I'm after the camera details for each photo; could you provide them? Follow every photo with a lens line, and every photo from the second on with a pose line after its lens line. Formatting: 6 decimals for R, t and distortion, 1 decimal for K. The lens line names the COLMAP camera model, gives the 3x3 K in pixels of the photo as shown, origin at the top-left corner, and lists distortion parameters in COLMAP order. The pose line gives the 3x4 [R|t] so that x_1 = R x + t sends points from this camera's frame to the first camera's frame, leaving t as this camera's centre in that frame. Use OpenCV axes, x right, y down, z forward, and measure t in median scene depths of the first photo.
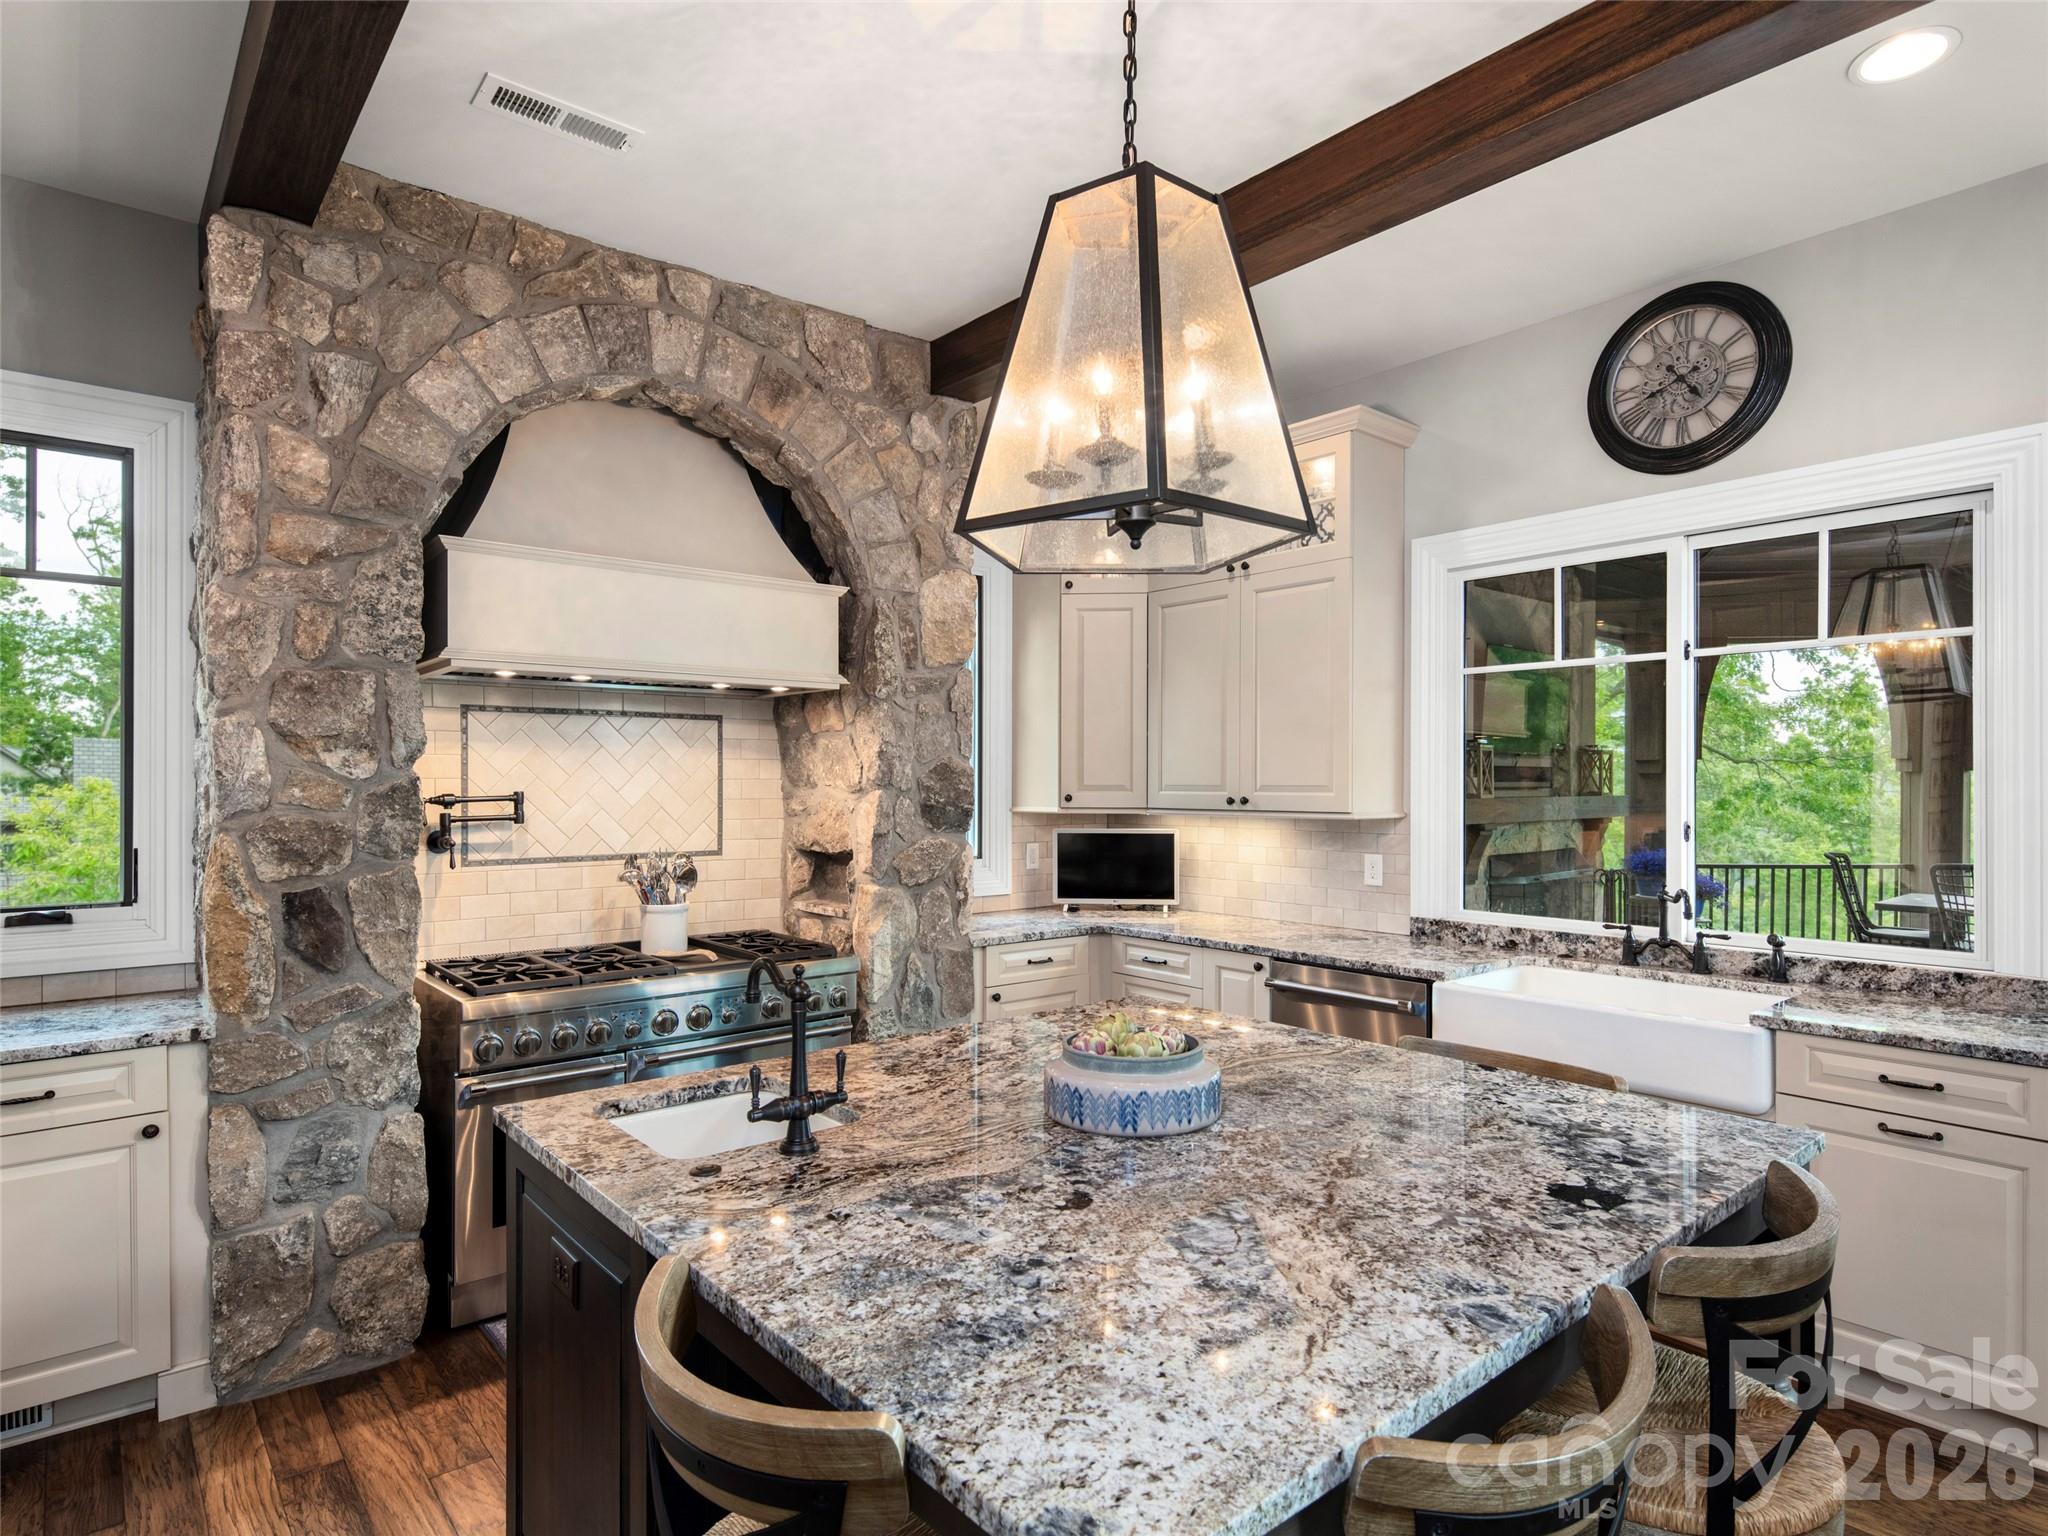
lens RADIAL K [[1121.9, 0, 1037.3], [0, 1121.9, 779.1], [0, 0, 1]] dist [0.004231, -0.001256]
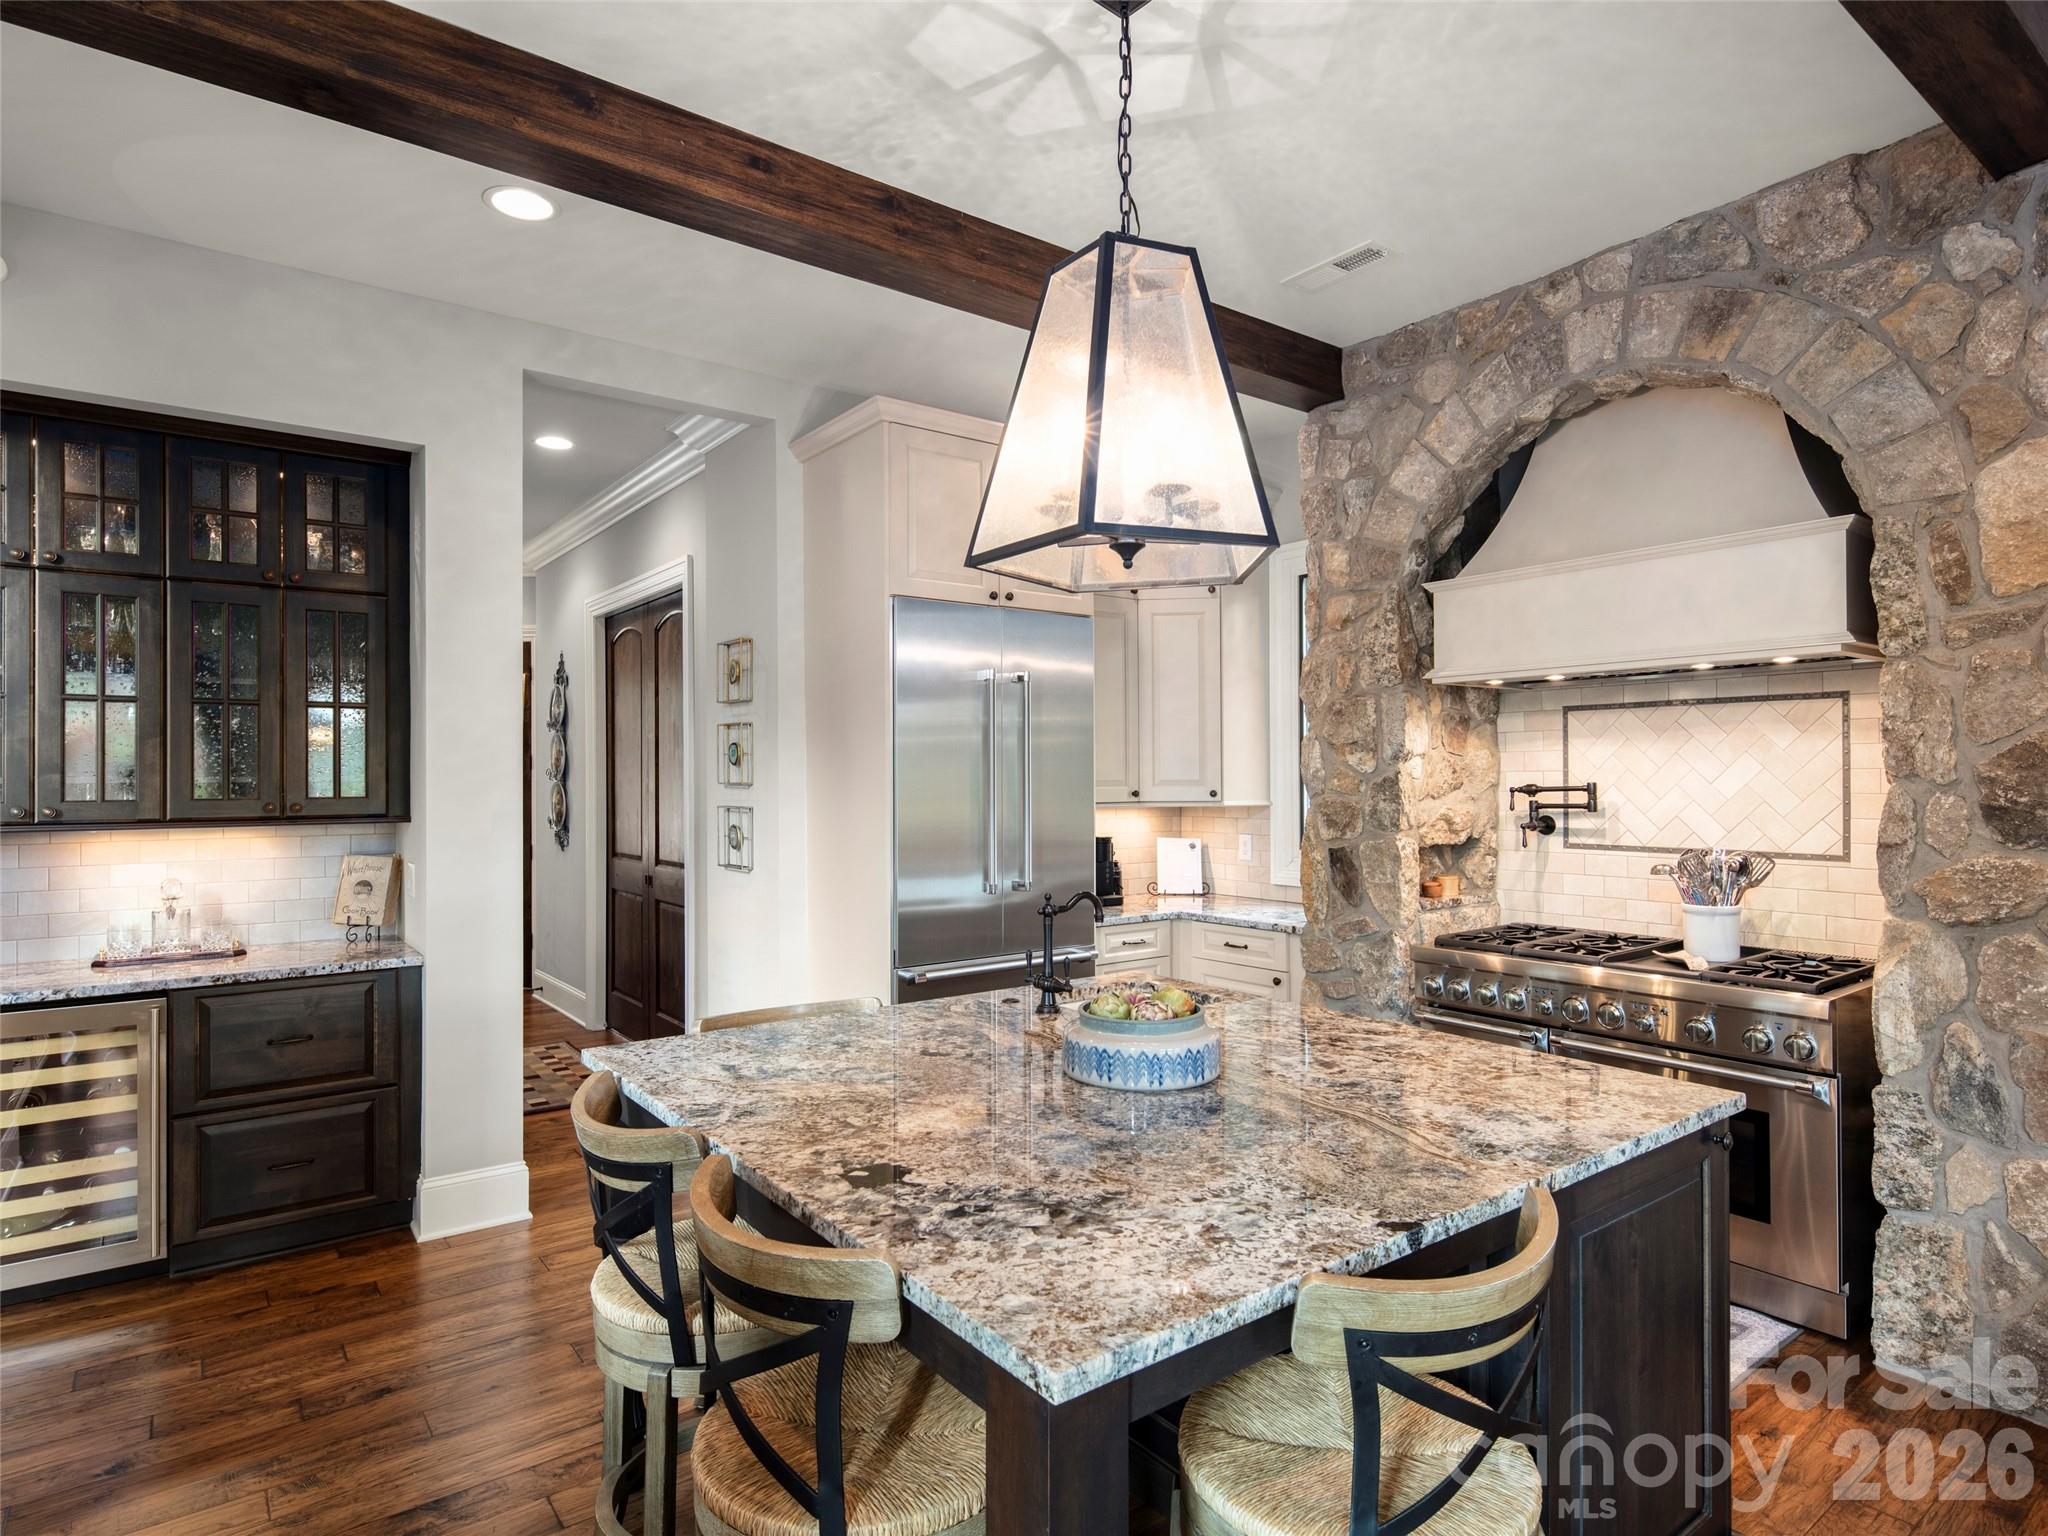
lens RADIAL K [[1121.9, 0, 1037.3], [0, 1121.9, 779.1], [0, 0, 1]] dist [0.004231, -0.001256]
pose [[-0.058538, 0.001714, -0.998284, 0.827880], [0.007592, 0.999970, 0.001272, 0.002740], [0.998256, -0.007504, -0.058549, 0.662525]]
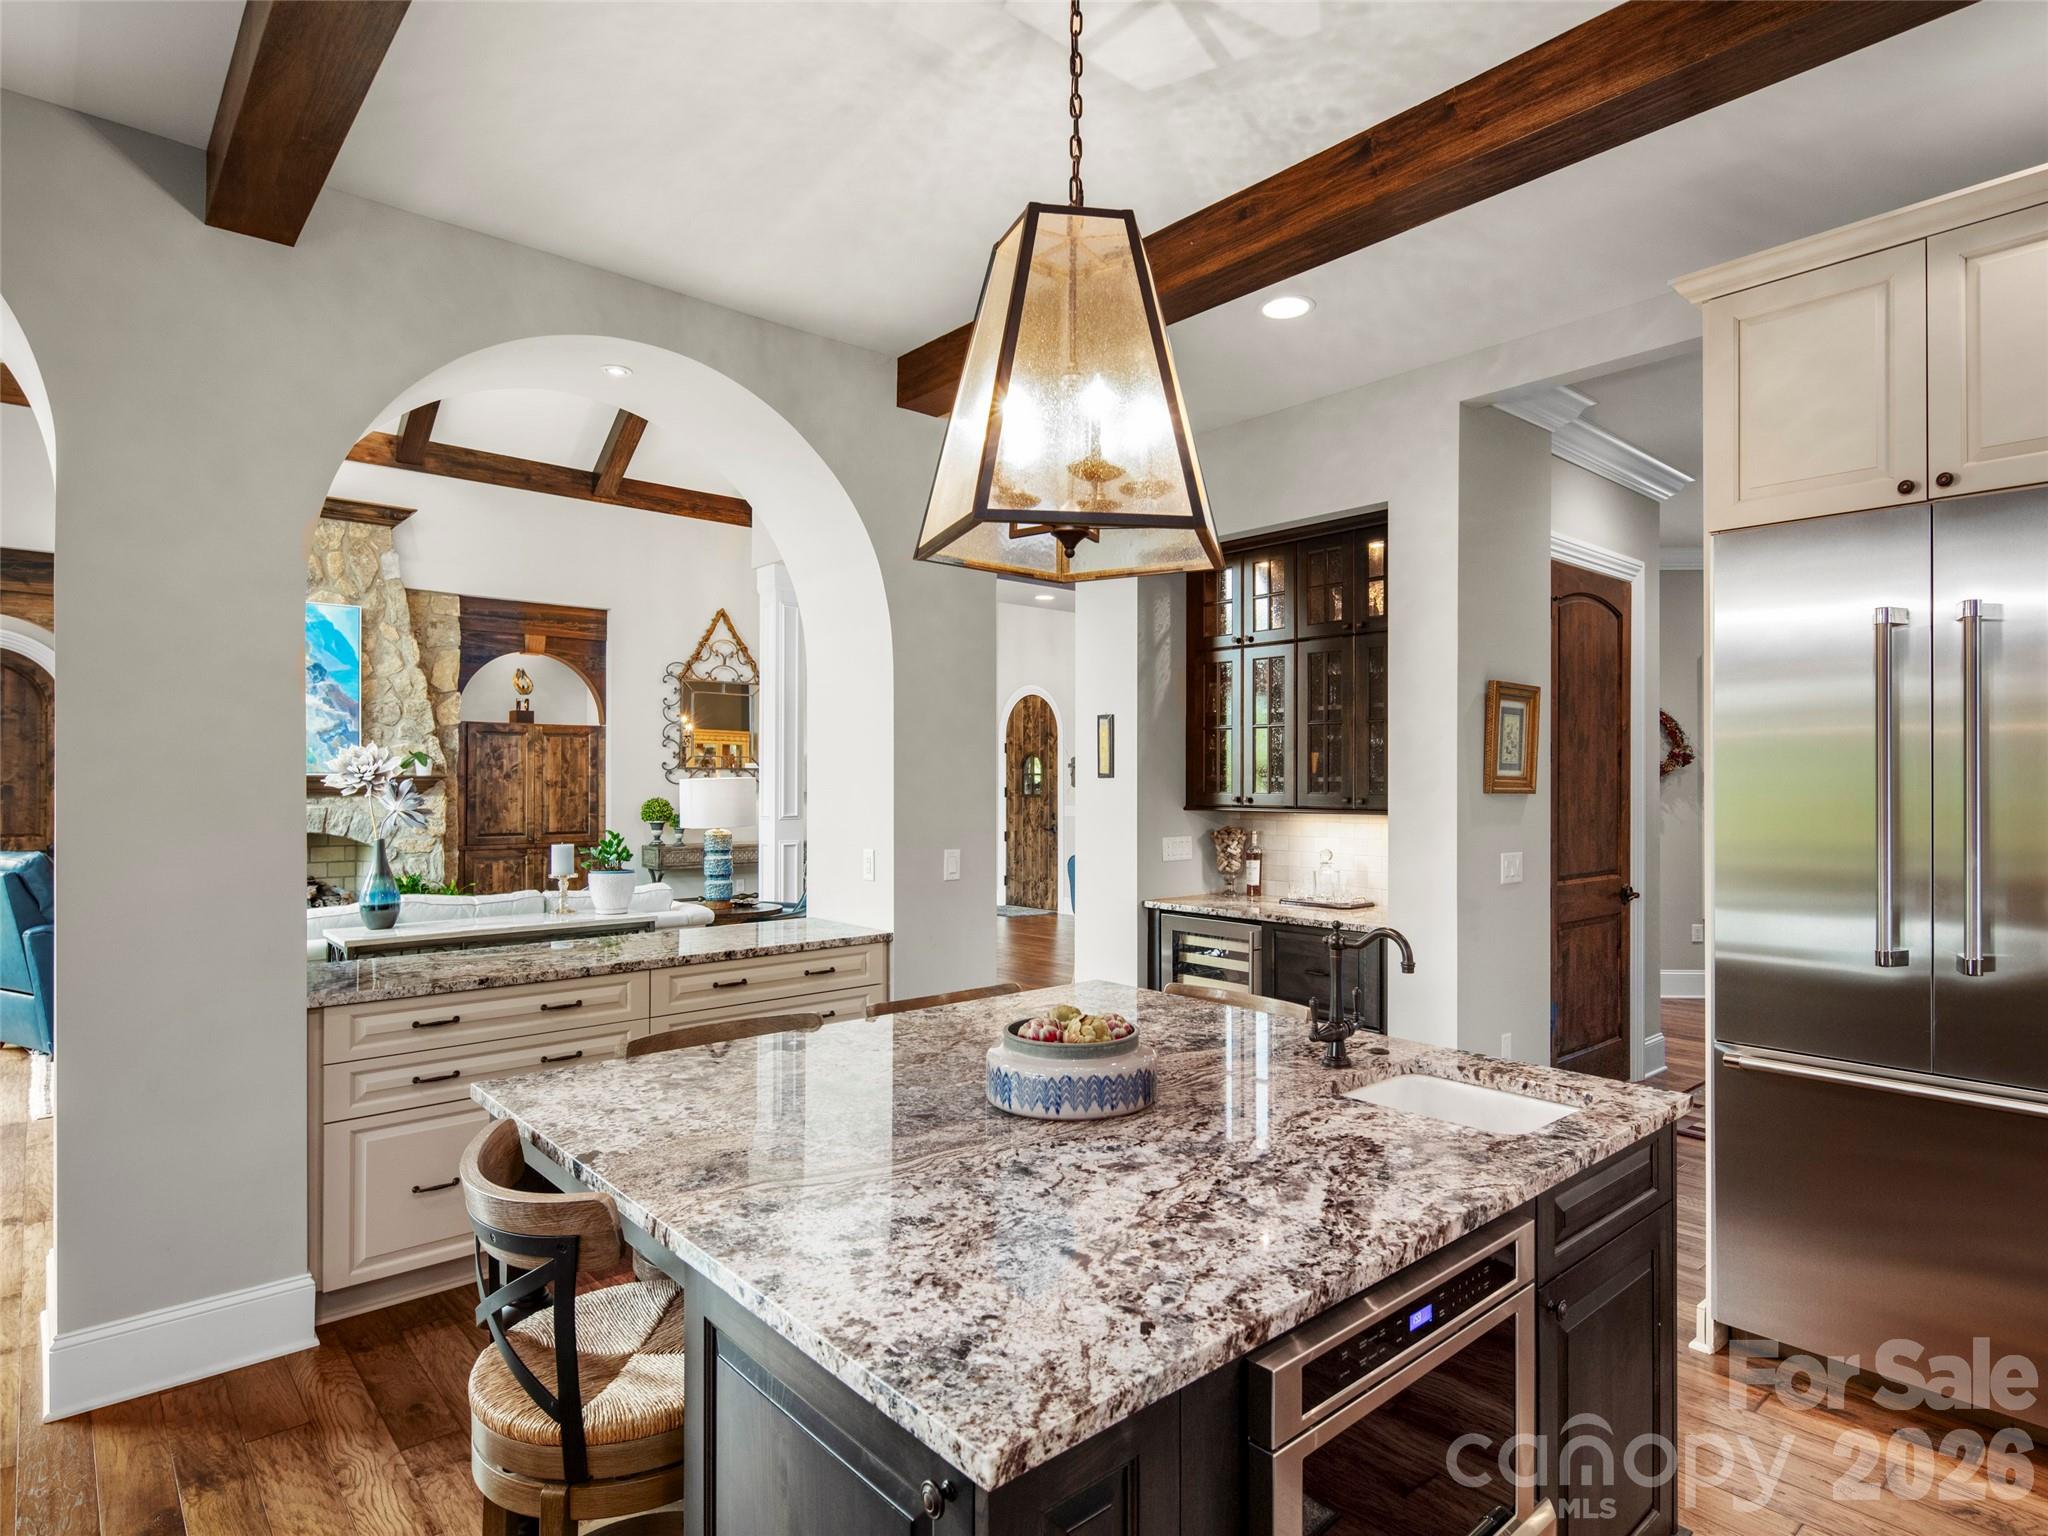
lens RADIAL K [[1123.2, 0, 1071.2], [0, 1123.2, 772.4], [0, 0, 1]] dist [0.005545, -0.003053]
pose [[-0.999433, -0.002065, -0.033619, 0.082602], [-0.001738, 0.999951, -0.009749, 0.005389], [0.033638, -0.009685, -0.999387, 1.400010]]
